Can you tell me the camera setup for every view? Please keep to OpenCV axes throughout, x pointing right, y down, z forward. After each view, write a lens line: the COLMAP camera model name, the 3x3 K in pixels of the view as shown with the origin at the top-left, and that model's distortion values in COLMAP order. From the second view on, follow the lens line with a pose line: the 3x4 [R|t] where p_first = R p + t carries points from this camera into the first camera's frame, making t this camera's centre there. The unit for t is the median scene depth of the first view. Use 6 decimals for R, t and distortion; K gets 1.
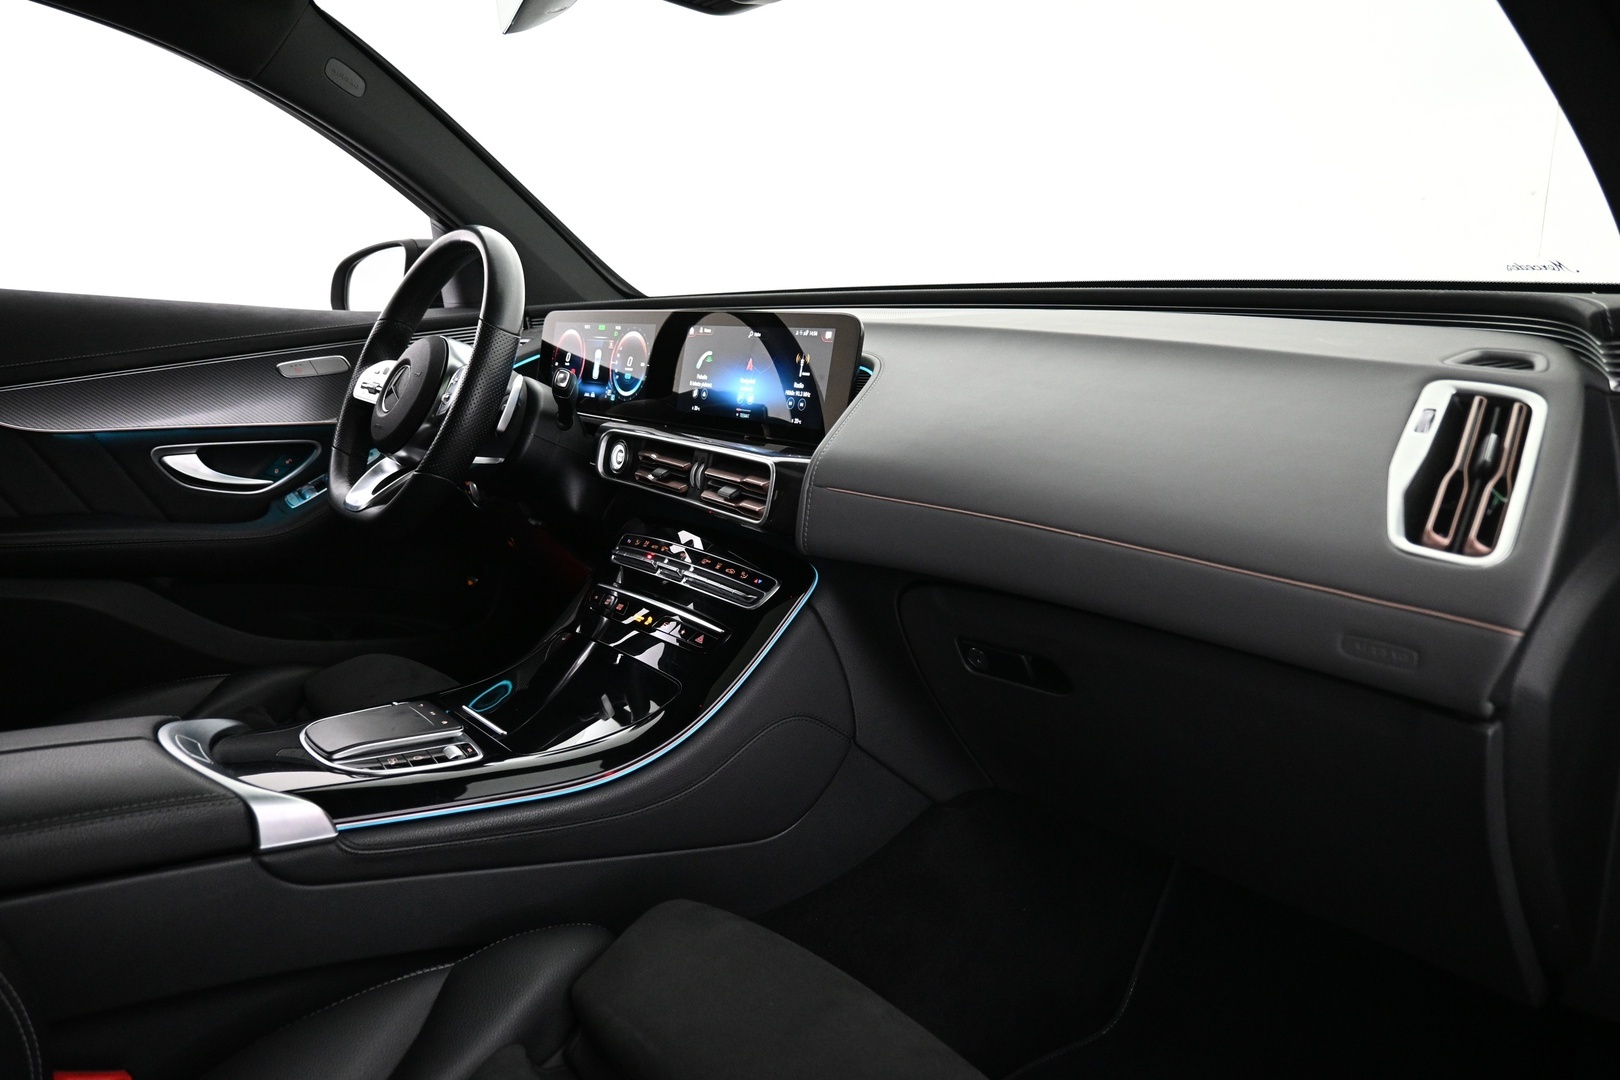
lens RADIAL K [[1085.2, 0, 810.0], [0, 1085.2, 540.0], [0, 0, 1]] dist [0.037461, -0.000116]
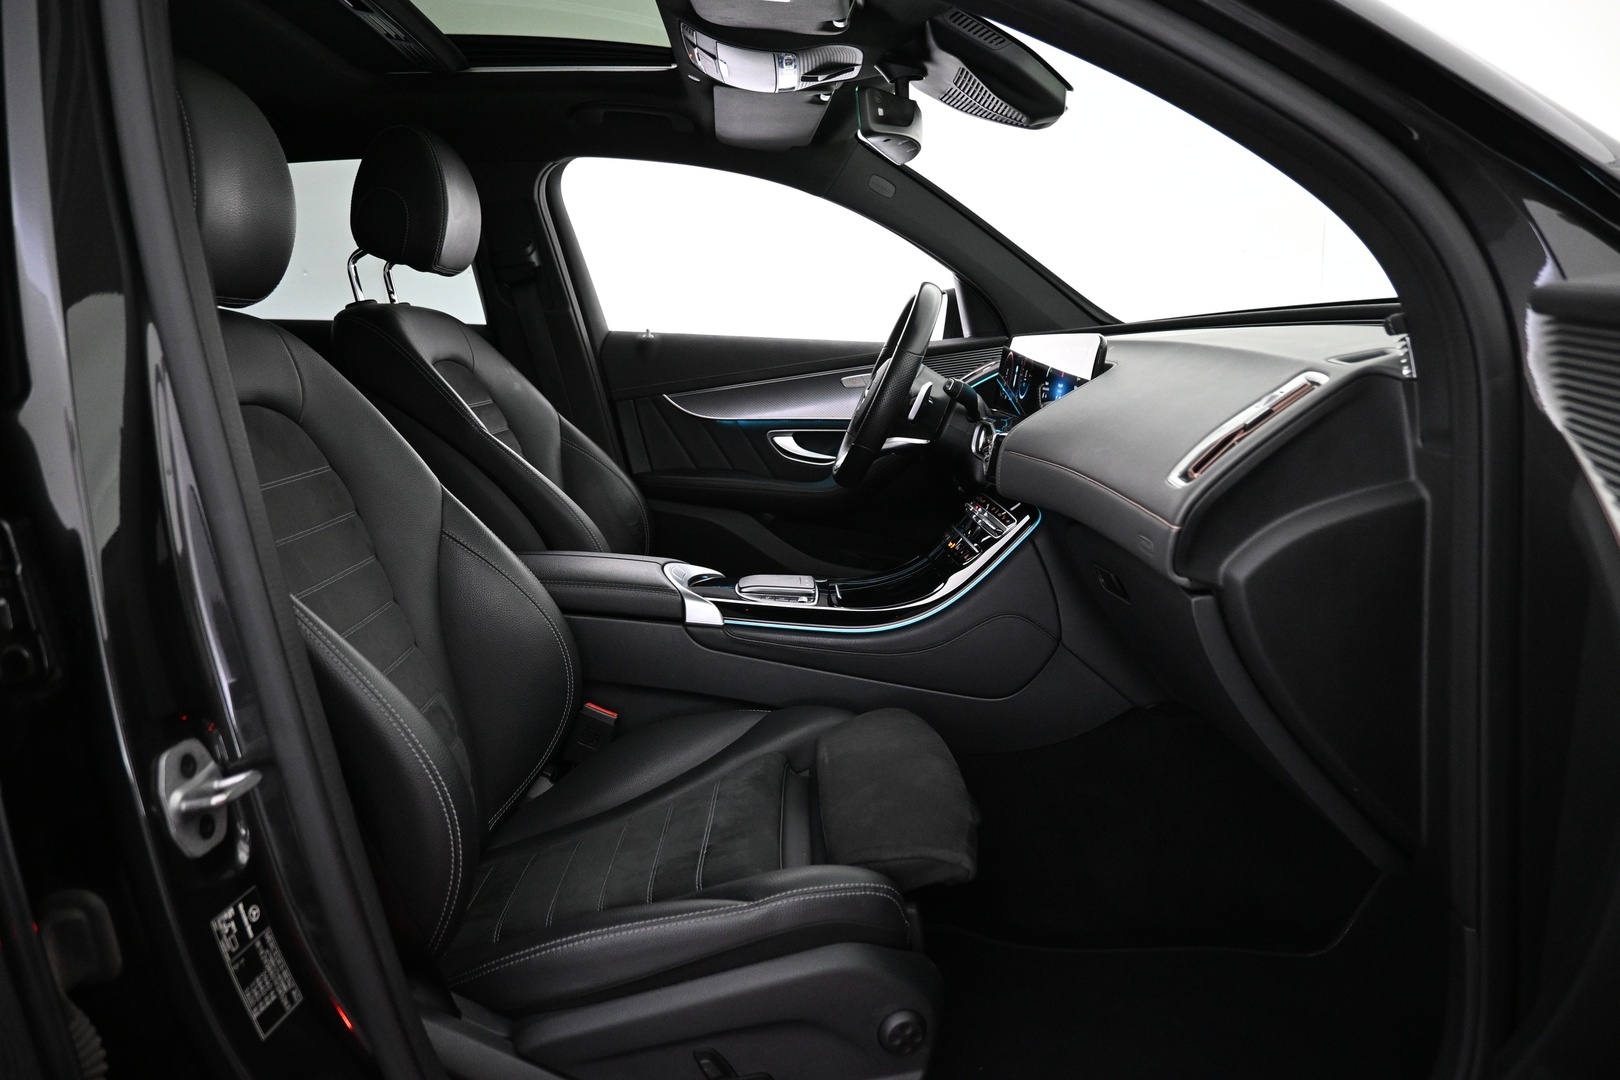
lens RADIAL K [[1085.2, 0, 810.0], [0, 1085.2, 540.0], [0, 0, 1]] dist [0.037461, -0.000116]
pose [[0.784866, 0.085011, -0.613806, 0.448305], [-0.098102, 0.995099, 0.012377, 0.049759], [0.611851, 0.050501, 0.789360, -0.206594]]
